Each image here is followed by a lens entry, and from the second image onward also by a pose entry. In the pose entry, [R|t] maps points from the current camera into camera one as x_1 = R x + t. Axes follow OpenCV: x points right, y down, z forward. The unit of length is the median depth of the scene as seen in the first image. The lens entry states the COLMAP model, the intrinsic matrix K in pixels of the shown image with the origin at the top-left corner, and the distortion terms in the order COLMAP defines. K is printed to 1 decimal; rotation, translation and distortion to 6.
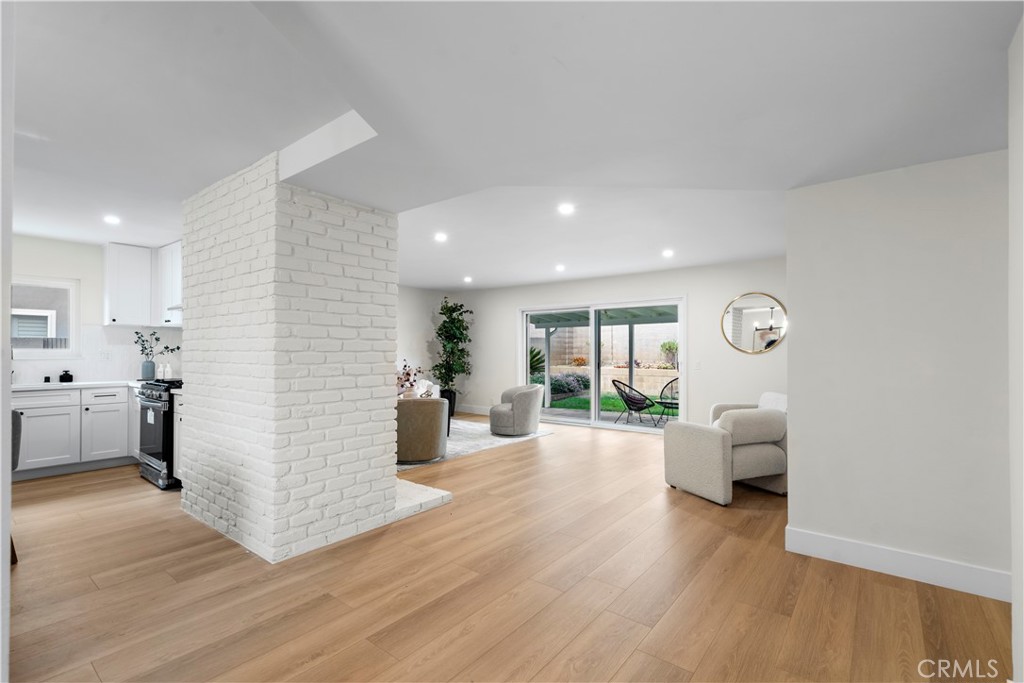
lens RADIAL K [[464.5, 0, 513.4], [0, 464.5, 346.2], [0, 0, 1]] dist [-0.001053, 0.000802]
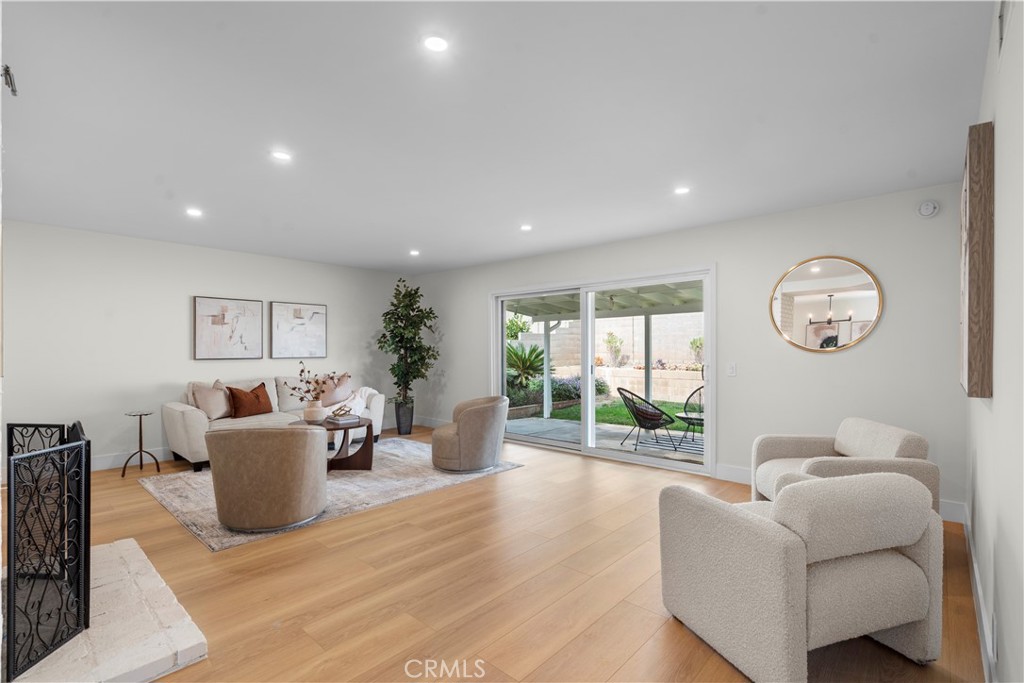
lens RADIAL K [[467.8, 0, 514.2], [0, 467.8, 350.5], [0, 0, 1]] dist [0.002288, 0.000546]
pose [[0.997783, -0.001648, -0.066533, 0.095960], [0.002478, 0.999920, 0.012396, 0.002913], [0.066507, -0.012533, 0.997707, 0.230704]]
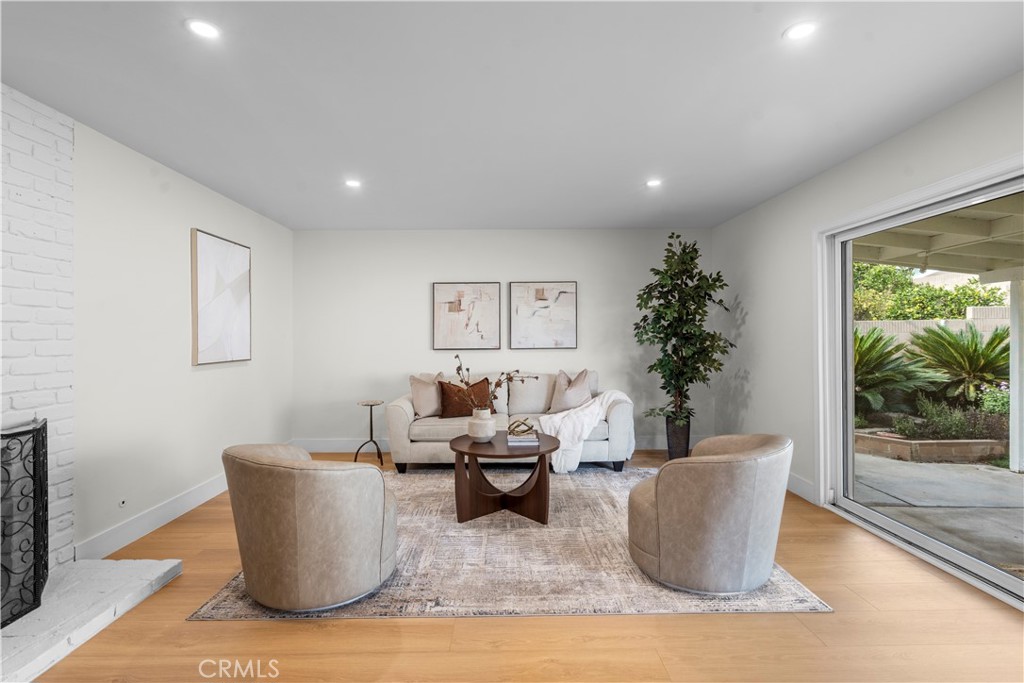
lens RADIAL K [[473.3, 0, 512.6], [0, 473.3, 337.6], [0, 0, 1]] dist [-0.001420, -0.000048]
pose [[0.633618, -0.005724, -0.773625, 0.154090], [0.014333, 0.999888, 0.004341, 0.005411], [0.773513, -0.013839, 0.633629, 0.515927]]
